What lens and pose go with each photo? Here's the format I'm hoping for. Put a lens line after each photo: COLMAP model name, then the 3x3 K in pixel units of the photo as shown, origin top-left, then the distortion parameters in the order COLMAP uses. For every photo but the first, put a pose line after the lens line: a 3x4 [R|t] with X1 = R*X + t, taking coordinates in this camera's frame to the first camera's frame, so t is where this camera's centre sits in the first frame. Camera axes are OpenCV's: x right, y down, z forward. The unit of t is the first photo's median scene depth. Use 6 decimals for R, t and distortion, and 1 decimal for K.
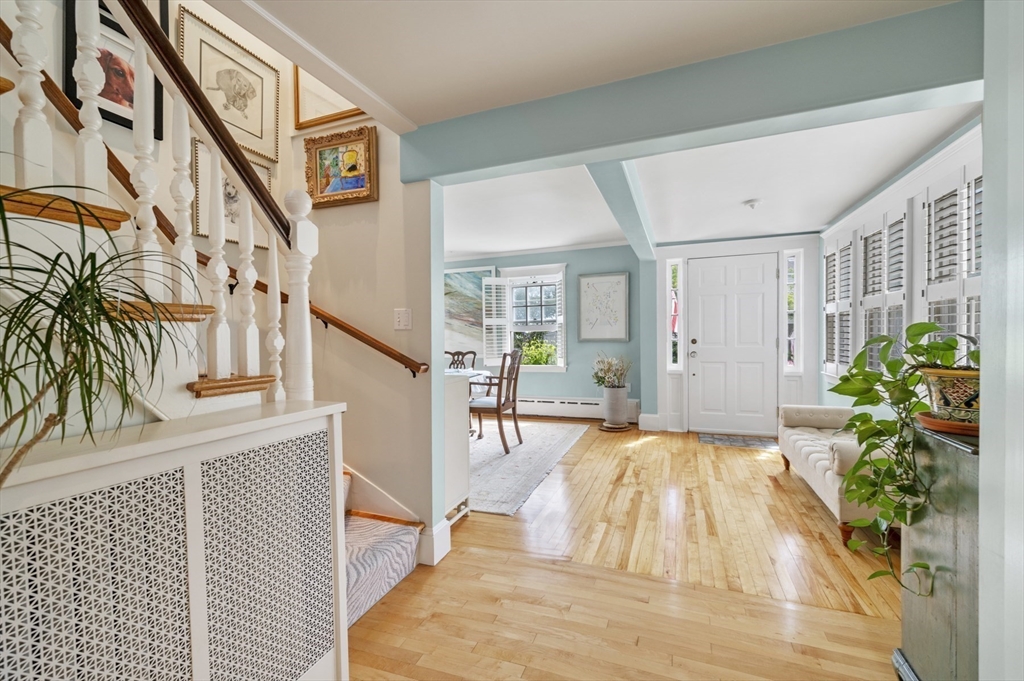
lens RADIAL K [[422.6, 0, 514.2], [0, 422.6, 338.7], [0, 0, 1]] dist [0.000969, 0.001192]
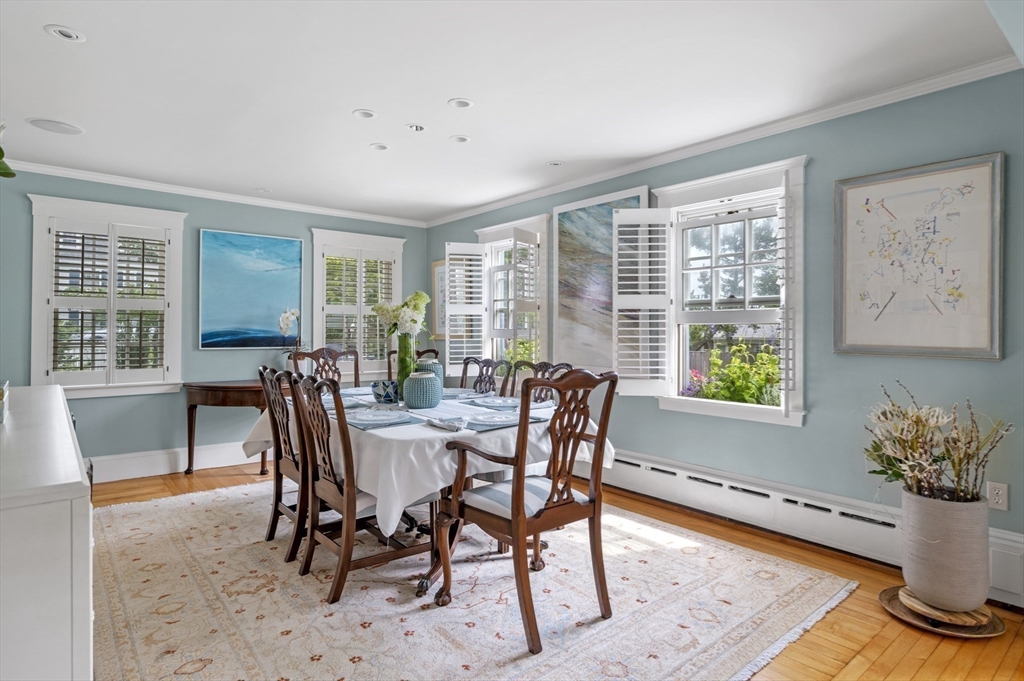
lens RADIAL K [[563.6, 0, 505.2], [0, 563.6, 318.5], [0, 0, 1]] dist [-0.006201, 0.000069]
pose [[0.864698, 0.014605, -0.502079, 0.142400], [-0.026008, 0.999538, -0.015716, -0.007793], [0.501618, 0.026648, 0.864679, 0.385851]]
